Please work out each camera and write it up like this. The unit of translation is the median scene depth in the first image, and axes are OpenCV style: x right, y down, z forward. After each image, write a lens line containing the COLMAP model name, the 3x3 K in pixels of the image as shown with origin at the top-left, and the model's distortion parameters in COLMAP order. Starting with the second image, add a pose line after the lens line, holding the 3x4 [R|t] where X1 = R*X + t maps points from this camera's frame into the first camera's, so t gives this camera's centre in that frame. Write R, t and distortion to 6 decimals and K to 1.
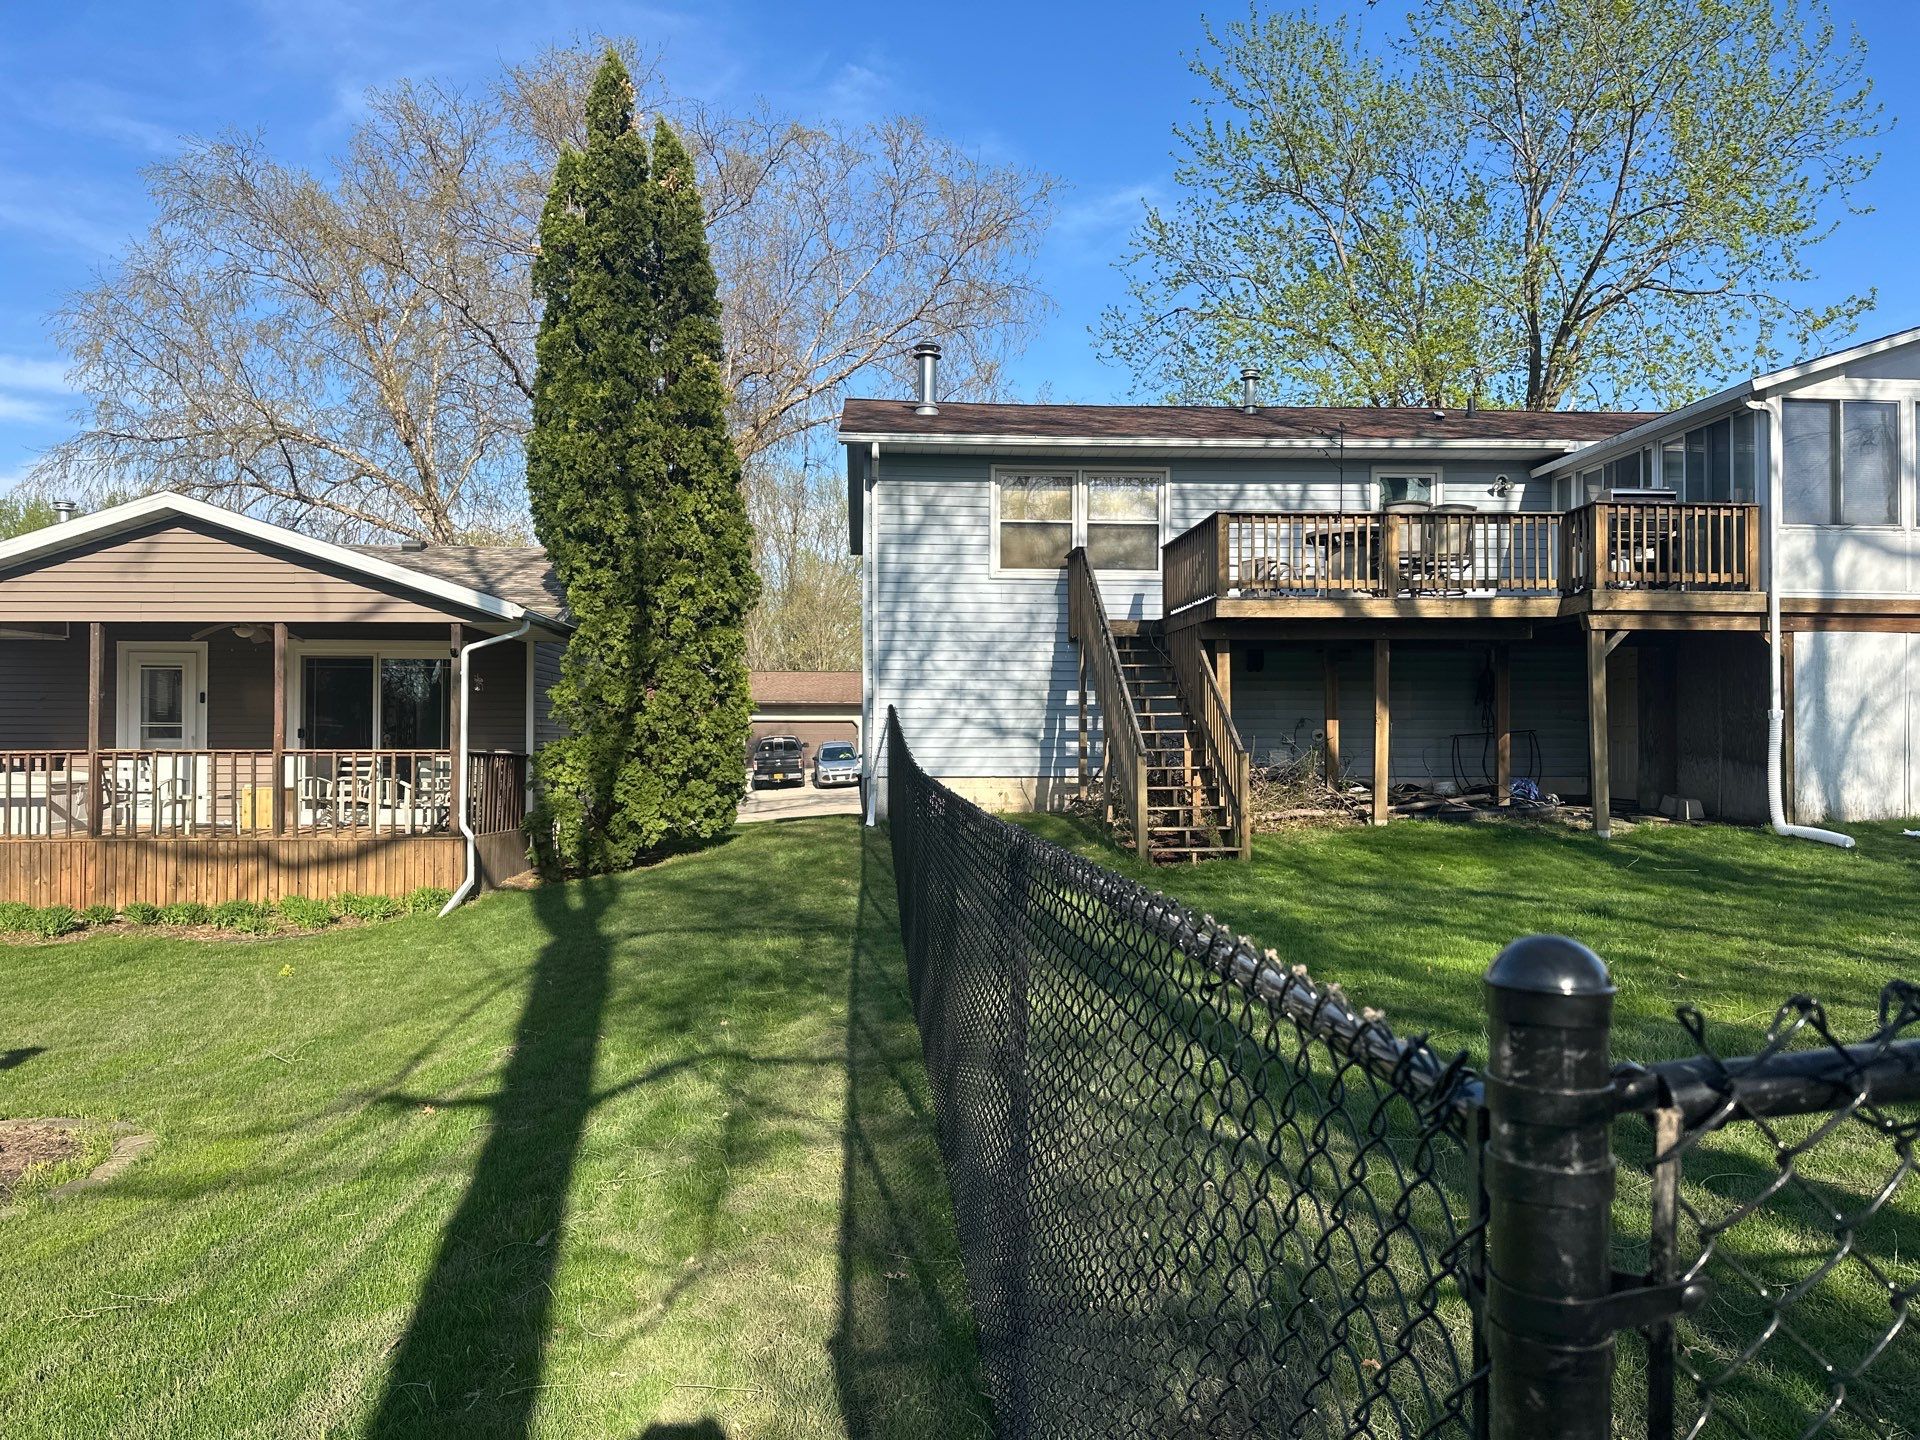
lens RADIAL K [[1311.6, 0, 960.0], [0, 1311.6, 720.0], [0, 0, 1]] dist [0.124902, -0.184583]
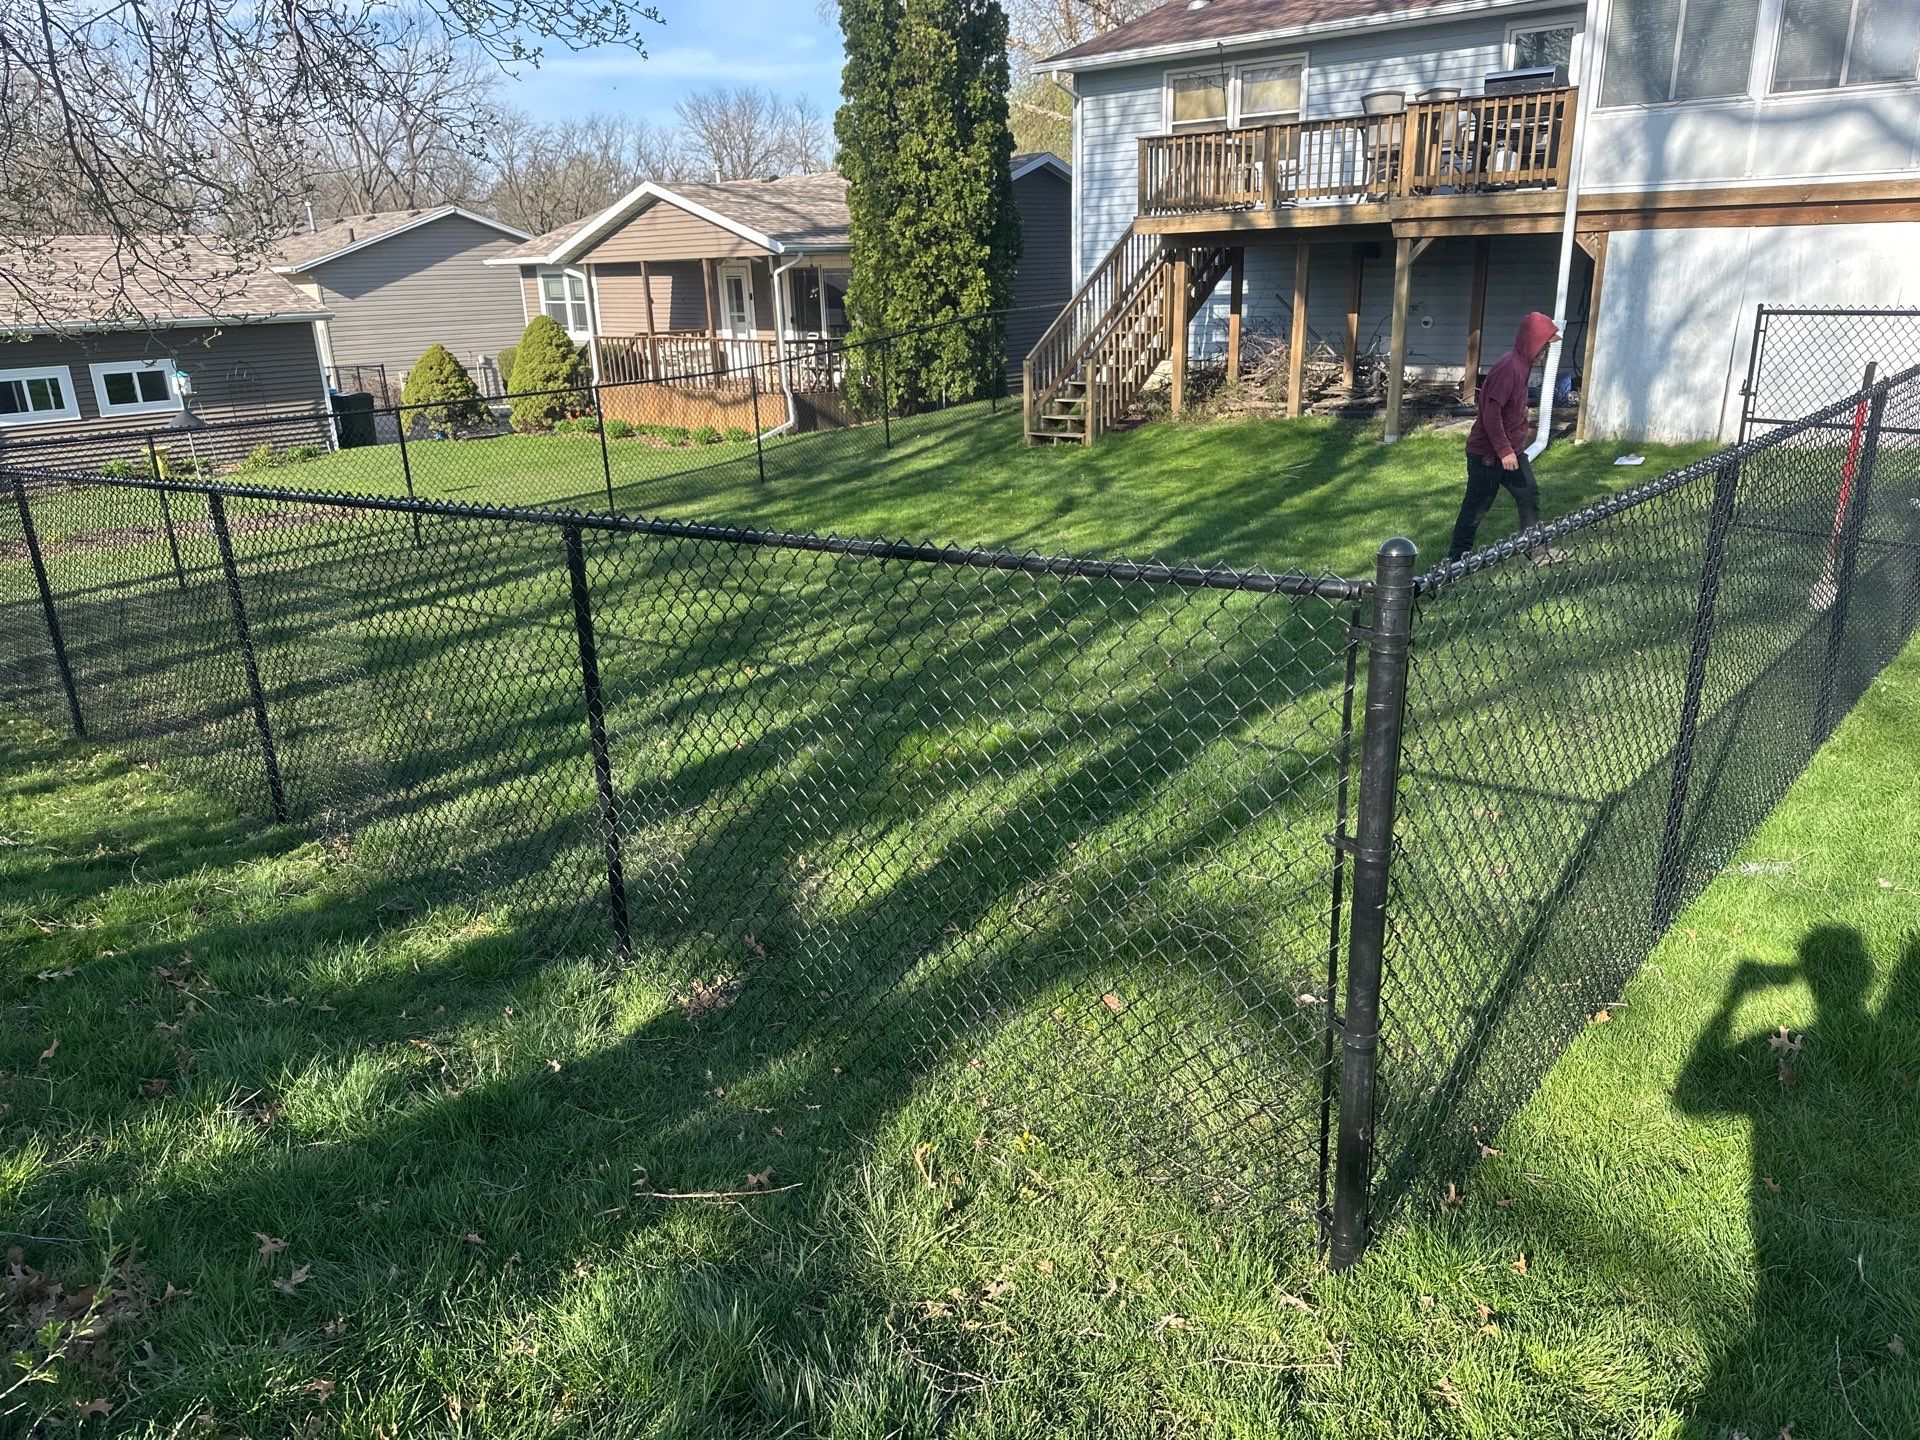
lens RADIAL K [[1311.6, 0, 960.0], [0, 1311.6, 720.0], [0, 0, 1]] dist [0.124902, -0.184583]
pose [[0.708671, 0.207512, -0.674332, 0.983248], [0.036008, 0.943886, 0.328304, -0.064357], [0.704619, -0.256941, 0.661433, -0.030381]]
